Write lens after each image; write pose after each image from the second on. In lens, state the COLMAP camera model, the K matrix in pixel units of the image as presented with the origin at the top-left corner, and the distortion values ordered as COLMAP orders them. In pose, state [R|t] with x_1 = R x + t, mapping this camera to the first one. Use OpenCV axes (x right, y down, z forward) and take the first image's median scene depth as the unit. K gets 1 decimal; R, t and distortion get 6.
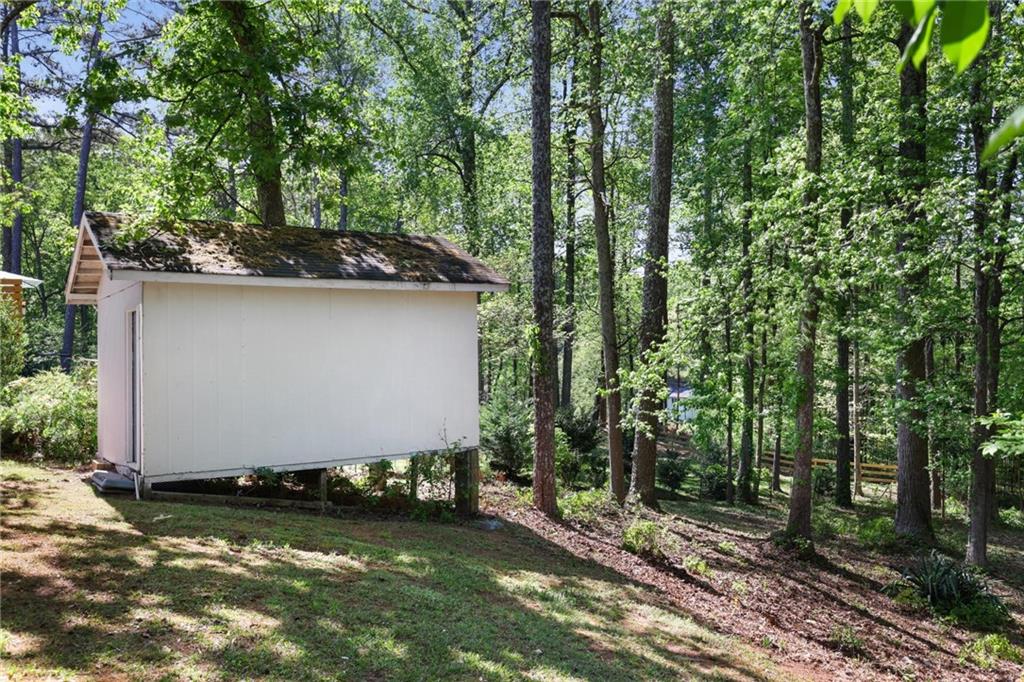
lens RADIAL K [[805.0, 0, 511.7], [0, 805.0, 343.0], [0, 0, 1]] dist [0.003448, -0.004301]
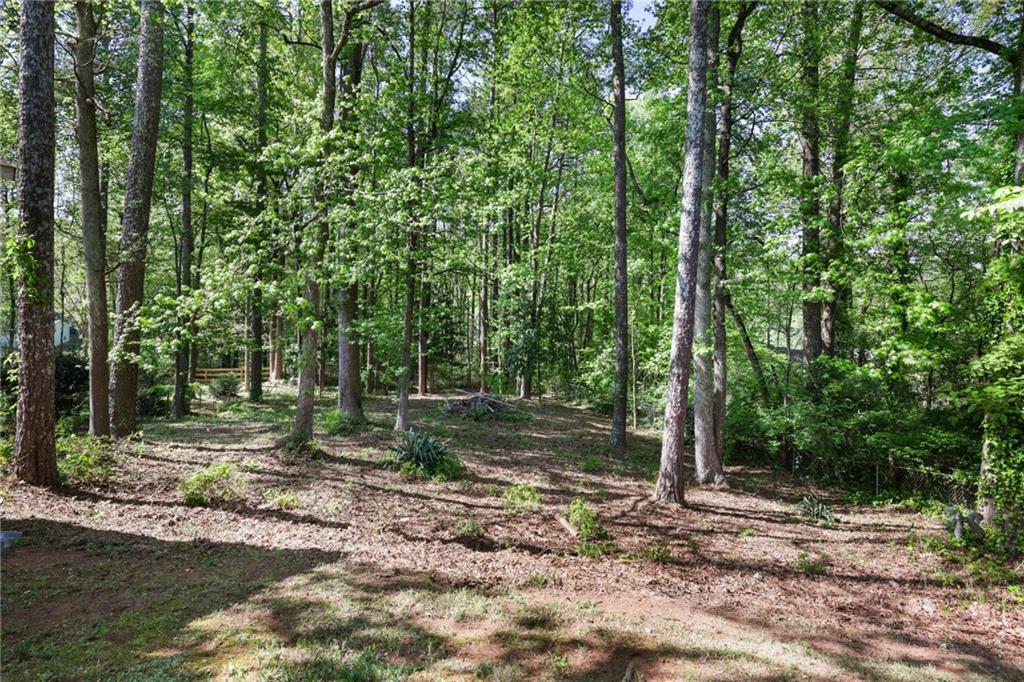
lens RADIAL K [[517.8, 0, 517.4], [0, 517.8, 292.8], [0, 0, 1]] dist [-0.001603, -0.000165]
pose [[0.577101, 0.005934, 0.816651, -0.098270], [-0.016670, 0.999851, 0.004515, 0.019670], [-0.816502, -0.016220, 0.577114, 0.357834]]
